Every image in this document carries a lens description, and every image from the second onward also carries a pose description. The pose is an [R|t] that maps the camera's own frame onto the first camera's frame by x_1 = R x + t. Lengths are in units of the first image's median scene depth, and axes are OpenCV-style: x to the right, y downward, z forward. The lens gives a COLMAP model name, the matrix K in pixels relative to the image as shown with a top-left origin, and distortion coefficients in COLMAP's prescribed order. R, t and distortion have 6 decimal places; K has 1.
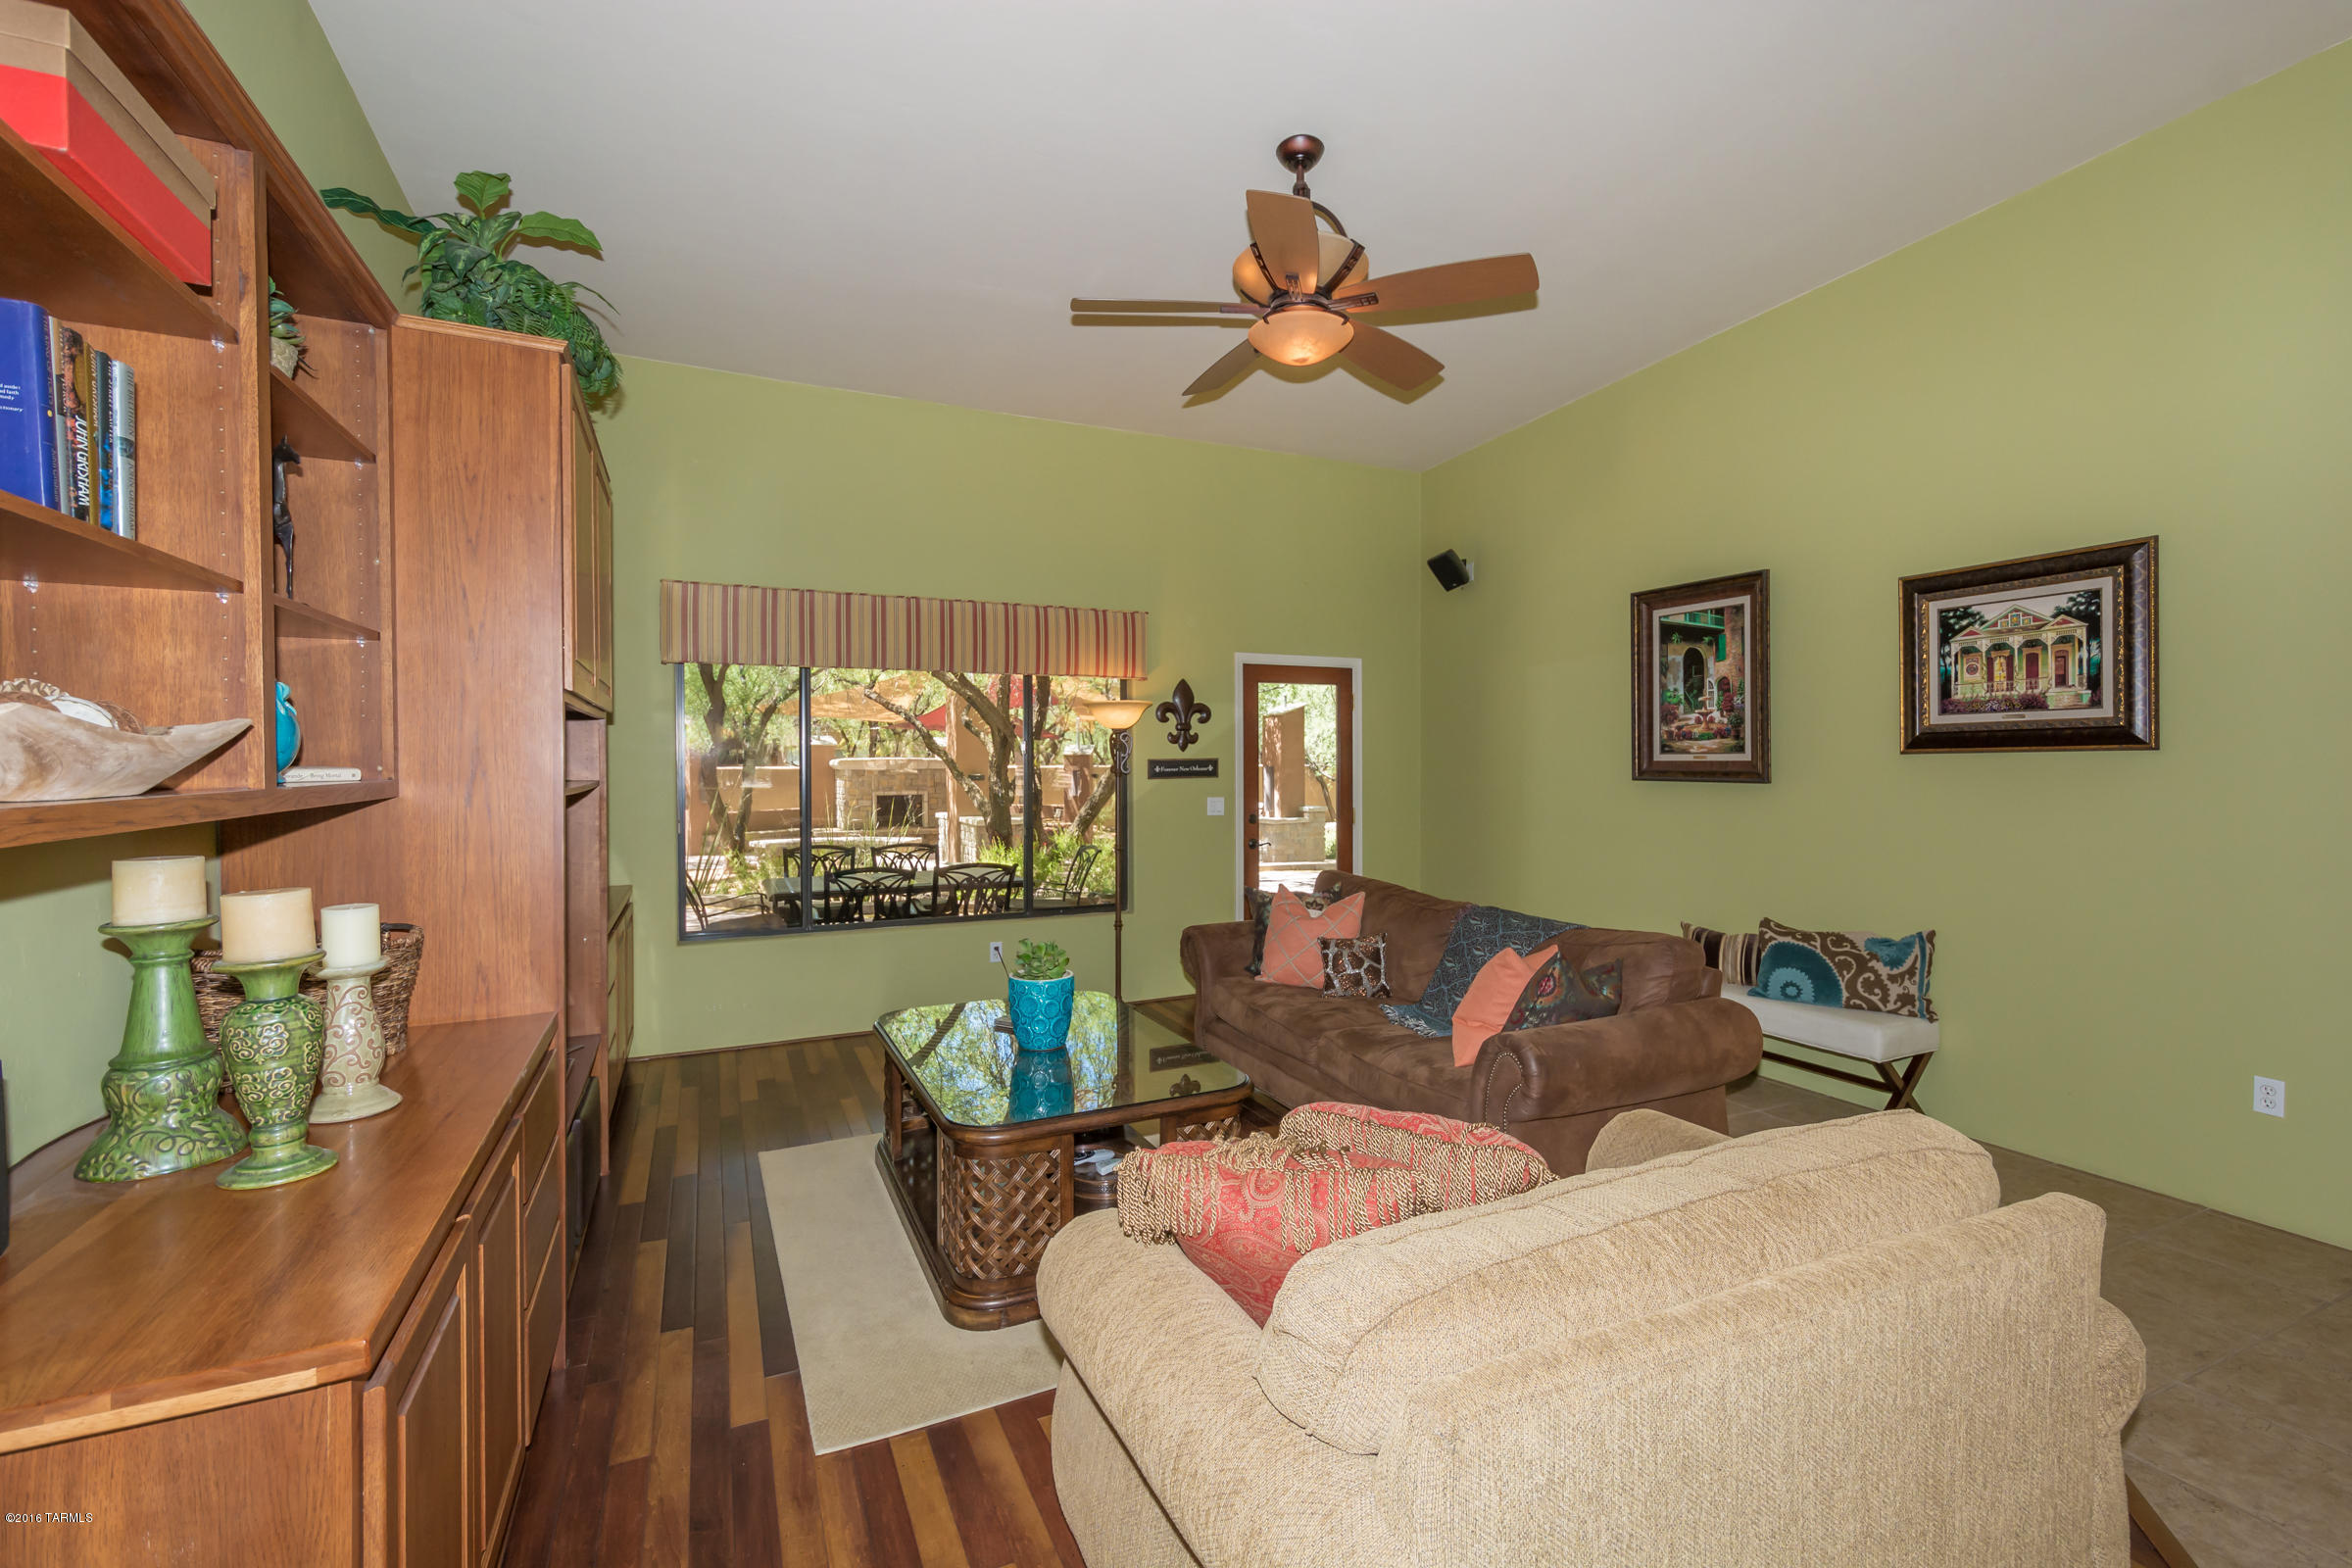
lens RADIAL K [[1030.4, 0, 1194.9], [0, 1030.4, 764.6], [0, 0, 1]] dist [0.013465, -0.002534]
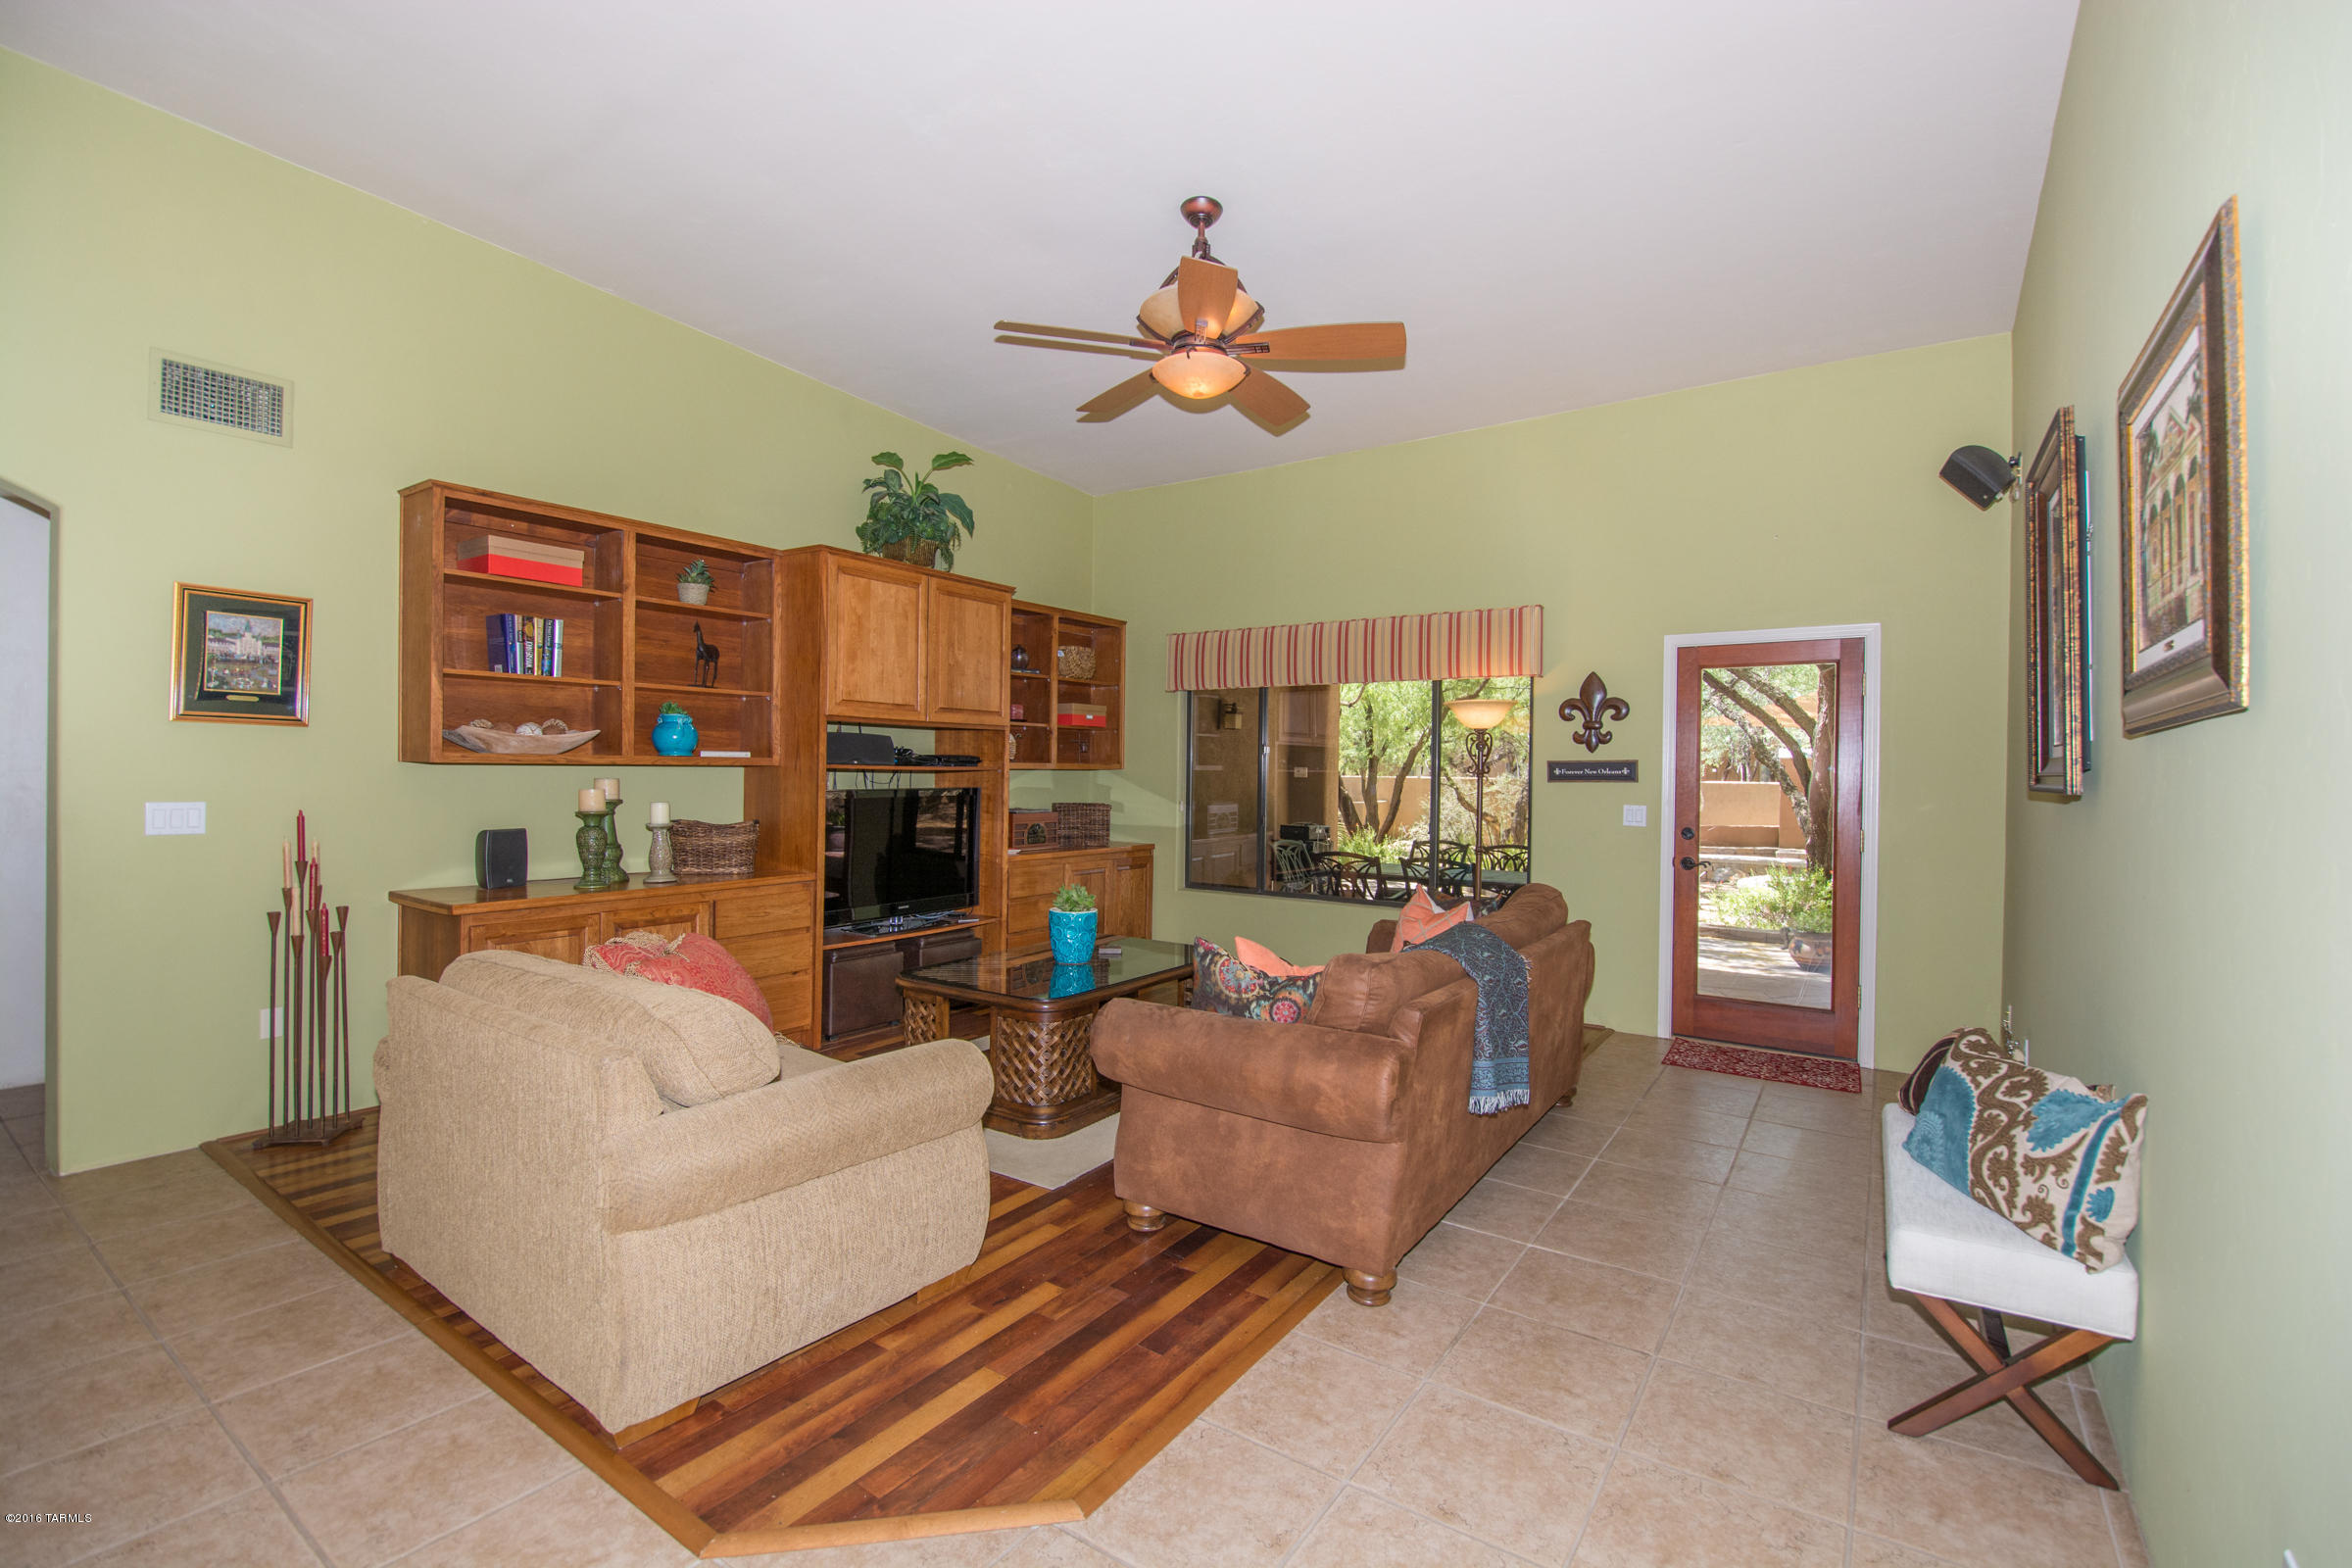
lens RADIAL K [[1030.4, 0, 1185.0], [0, 1030.4, 781.8], [0, 0, 1]] dist [0.013465, -0.002534]
pose [[0.491177, 0.016901, -0.870896, 0.929484], [-0.019812, 0.999770, 0.008228, 0.019327], [0.870834, 0.013213, 0.491399, 0.380900]]
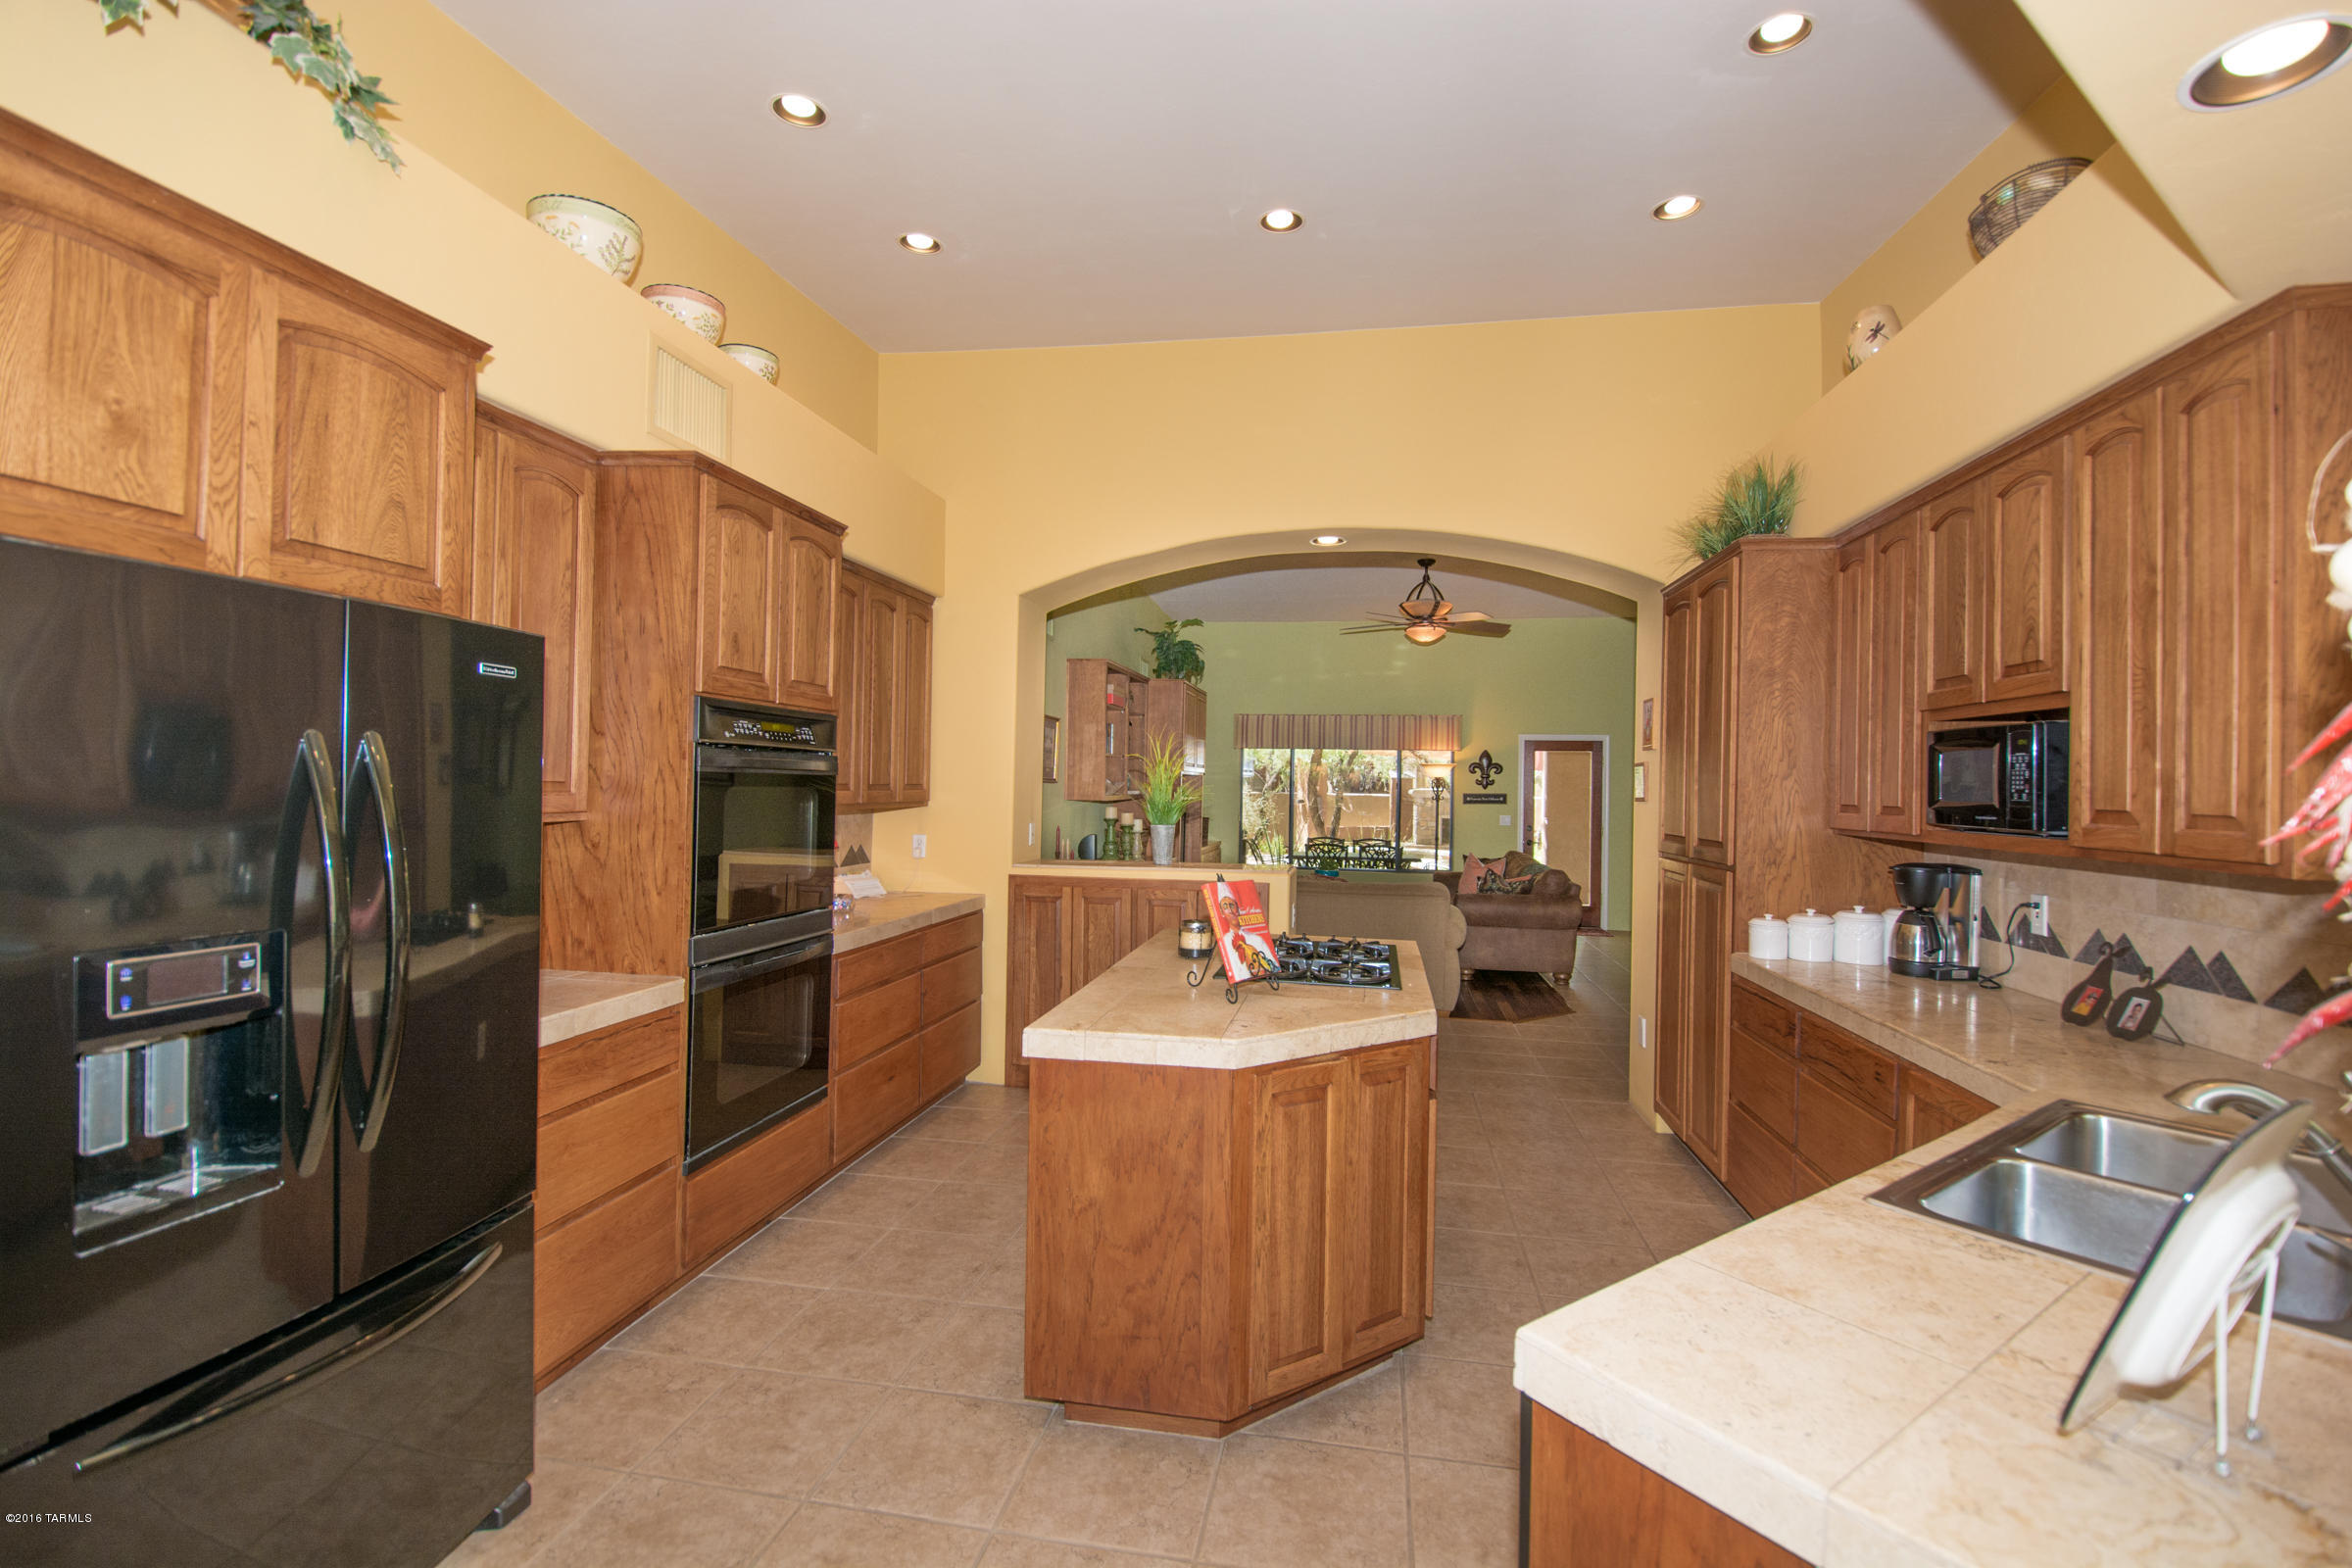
lens RADIAL K [[1030.4, 0, 1171.2], [0, 1030.4, 780.2], [0, 0, 1]] dist [0.013465, -0.002534]
pose [[0.806388, 0.013609, -0.591231, 0.961063], [-0.022262, 0.999725, -0.007351, -0.005165], [0.590968, 0.019089, 0.806469, -1.246370]]
